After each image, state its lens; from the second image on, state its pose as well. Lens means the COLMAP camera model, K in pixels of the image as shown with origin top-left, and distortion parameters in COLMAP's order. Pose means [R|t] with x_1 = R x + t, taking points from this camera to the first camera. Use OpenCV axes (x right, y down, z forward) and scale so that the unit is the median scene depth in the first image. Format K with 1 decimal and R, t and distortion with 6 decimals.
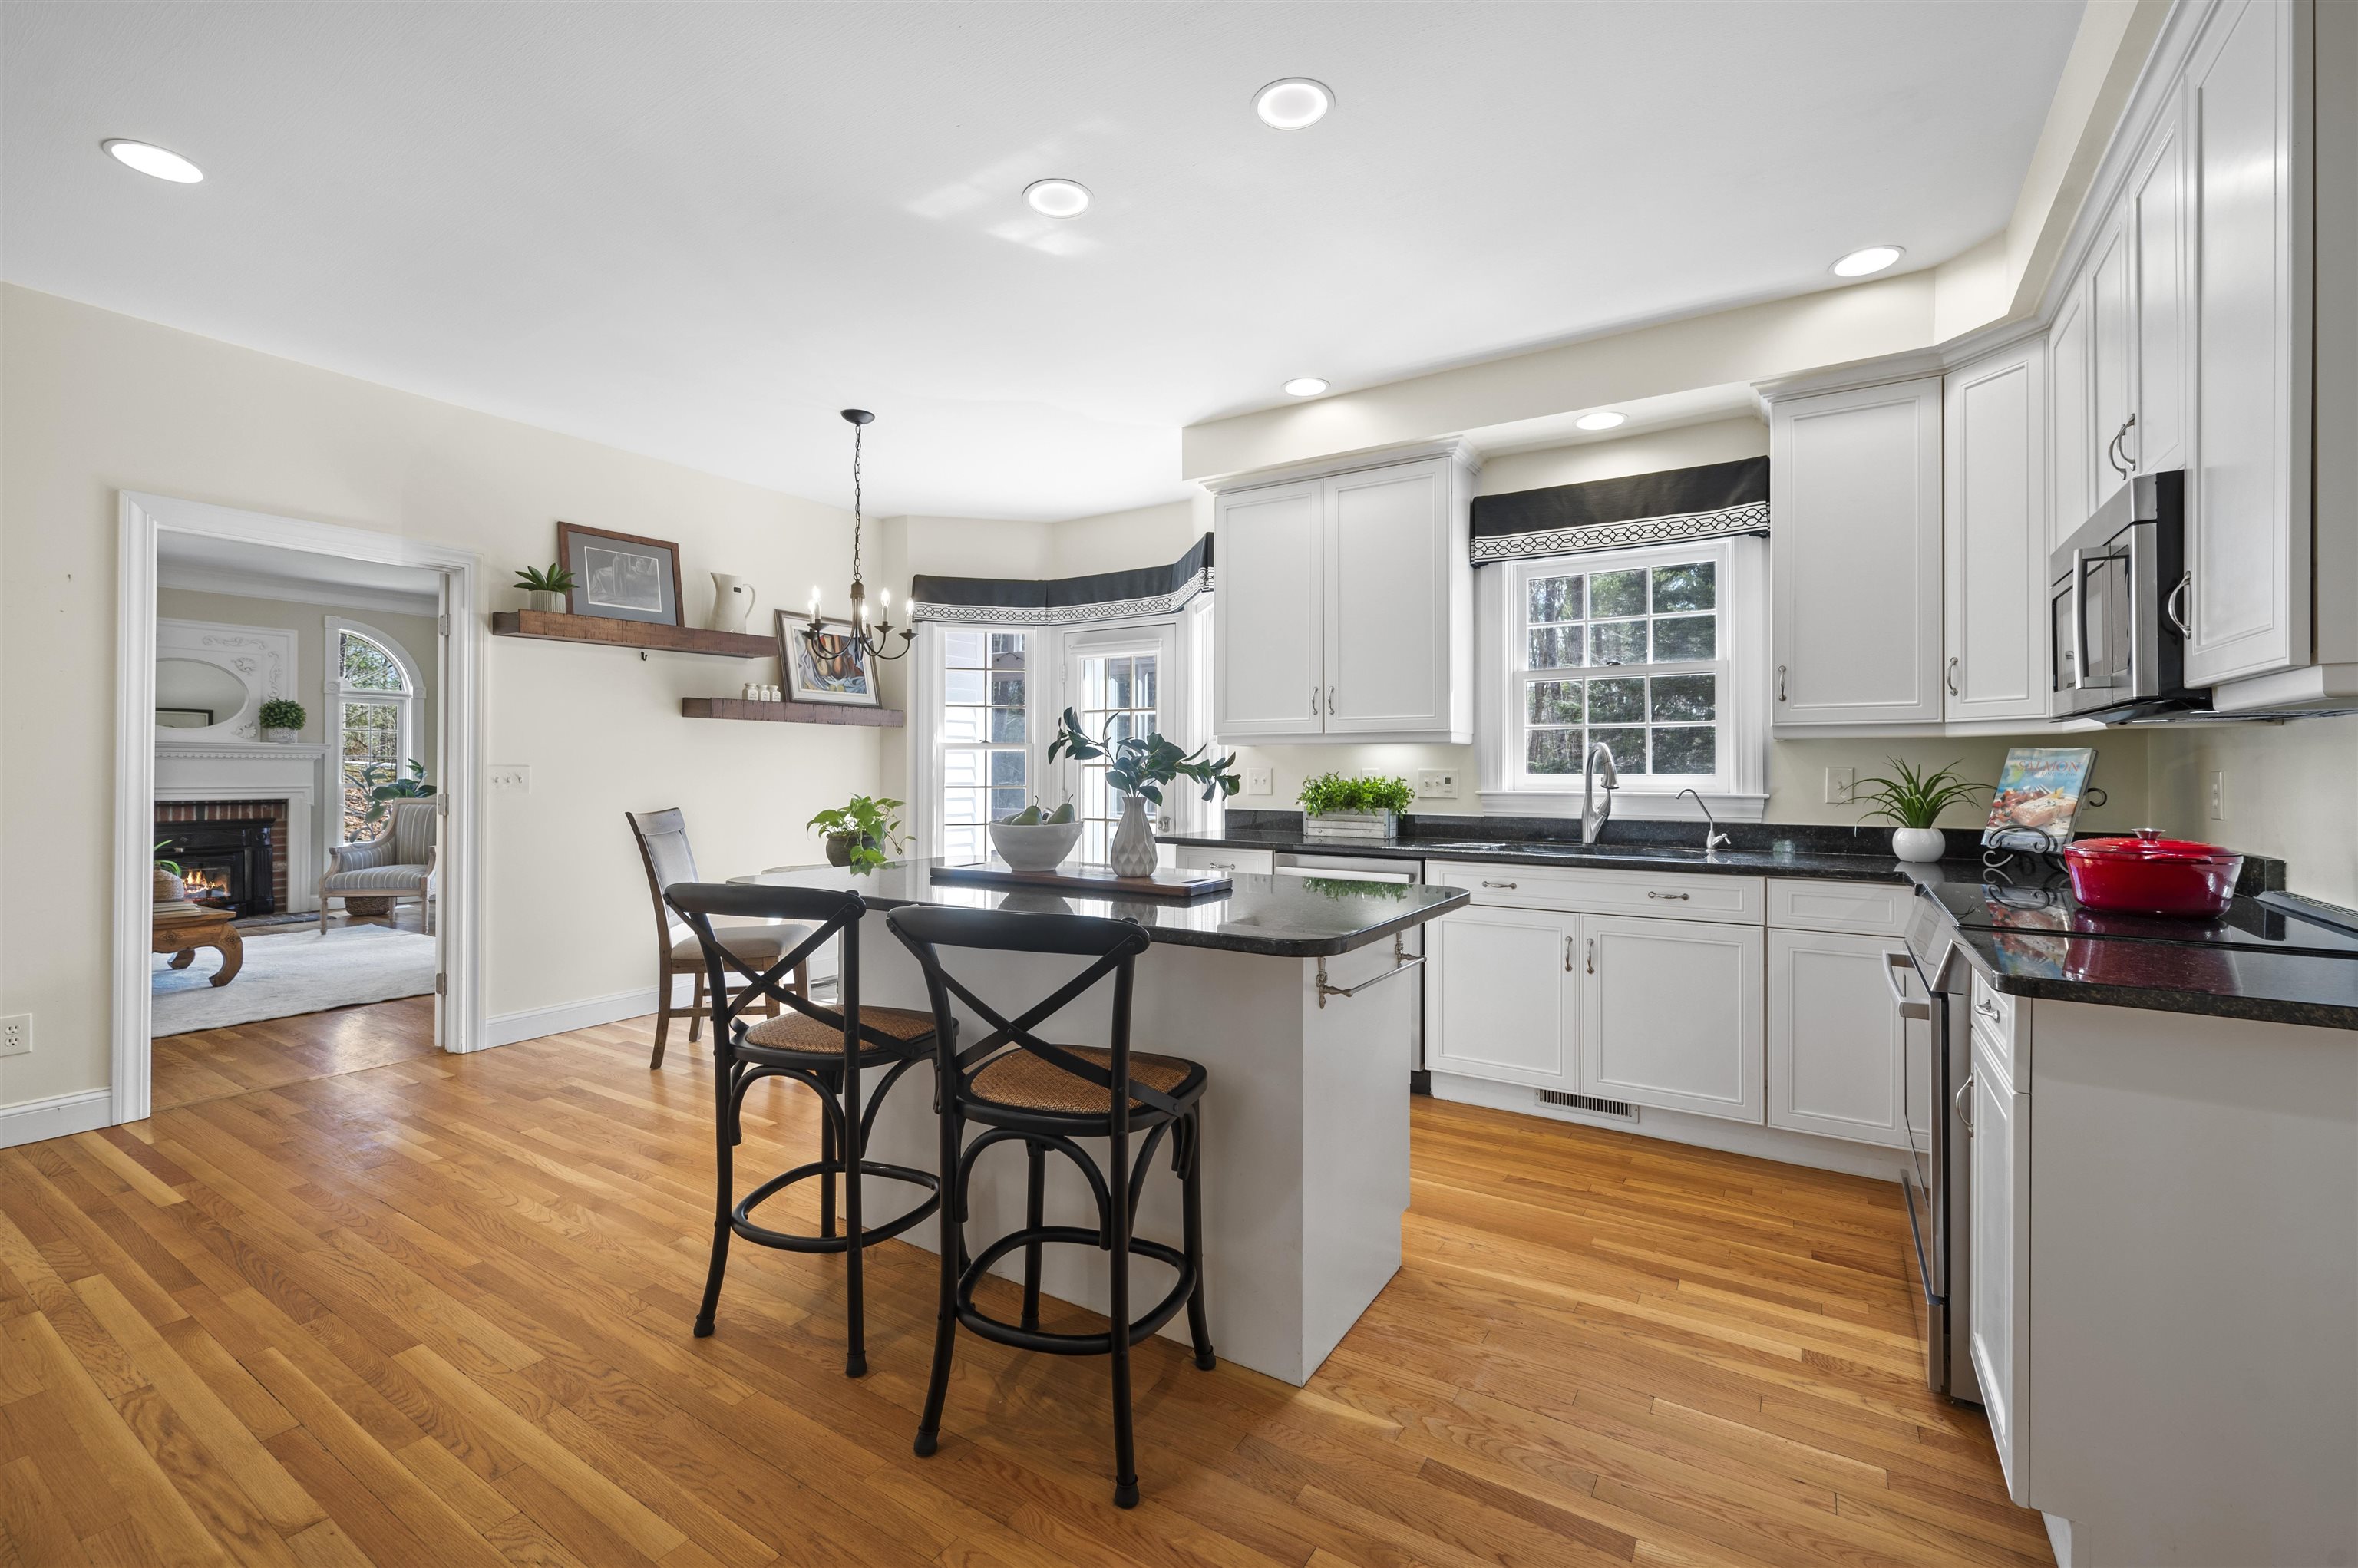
lens RADIAL K [[980.6, 0, 1176.7], [0, 980.6, 776.1], [0, 0, 1]] dist [-0.002404, 0.000898]
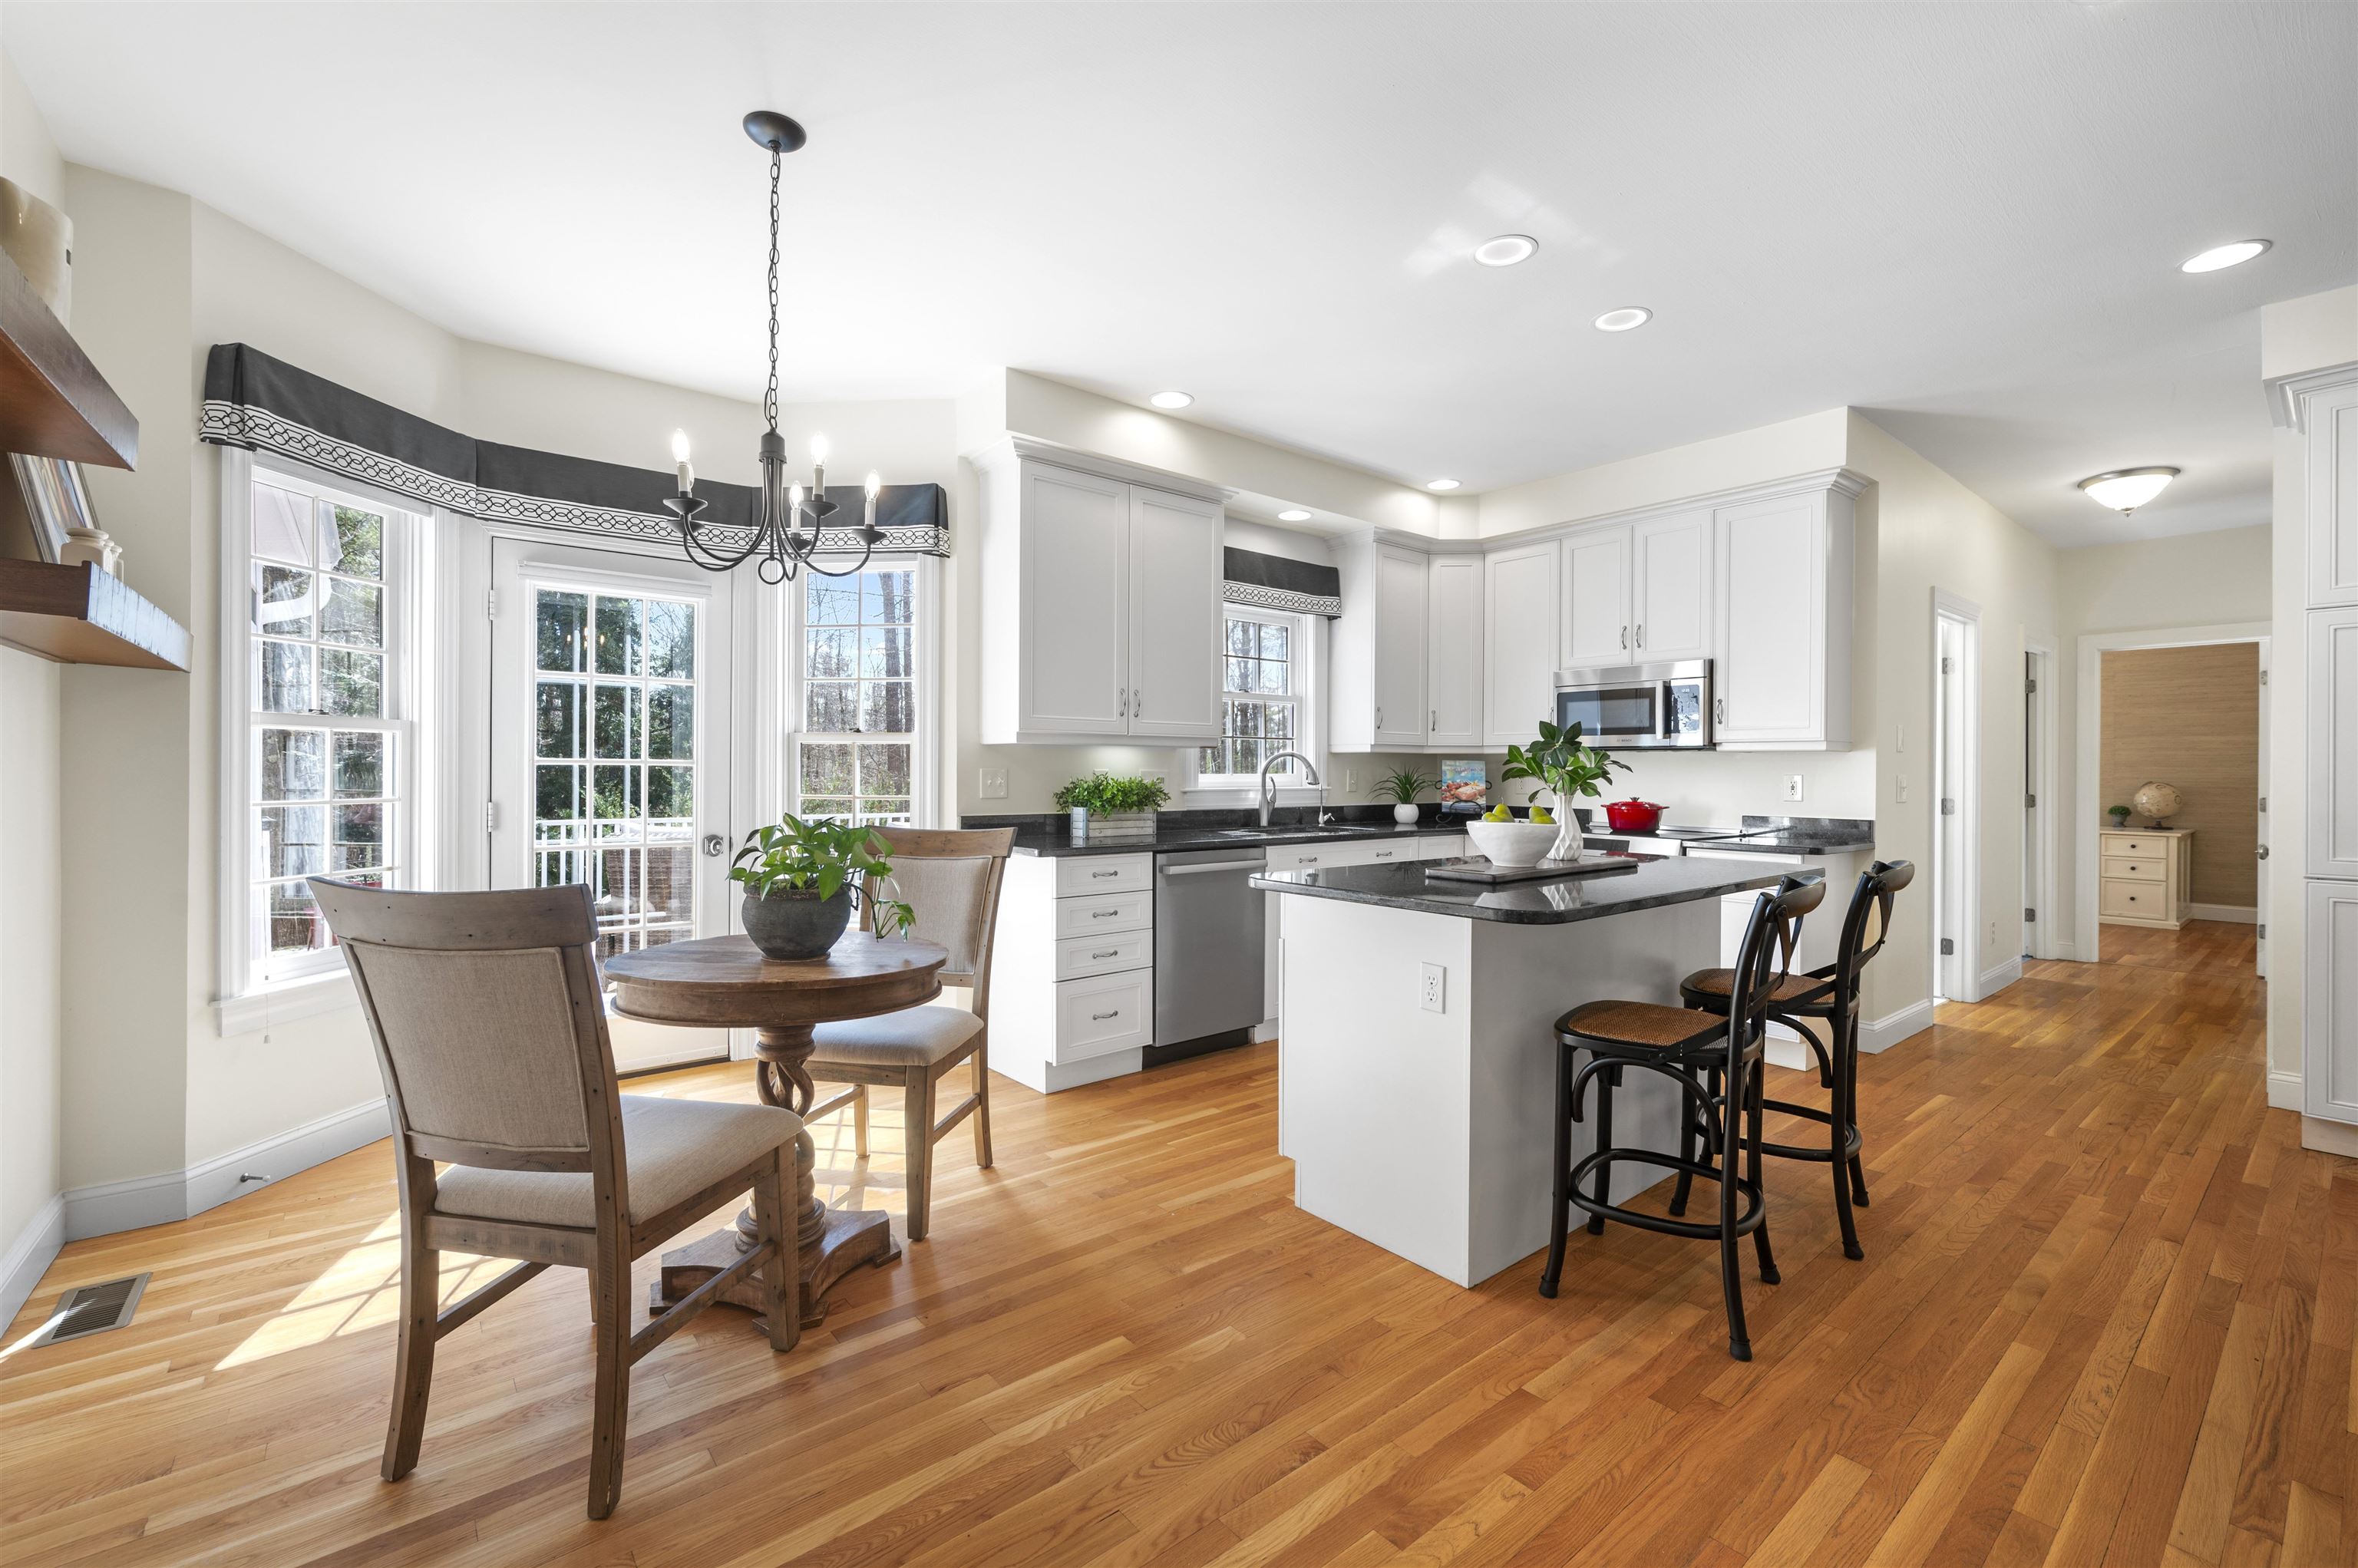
lens RADIAL K [[980.6, 0, 1189.4], [0, 980.6, 780.9], [0, 0, 1]] dist [-0.002404, 0.000898]
pose [[0.314991, -0.009375, 0.949048, -1.116502], [0.003619, 0.999956, 0.008677, -0.006107], [-0.949088, 0.000701, 0.315011, 0.864646]]
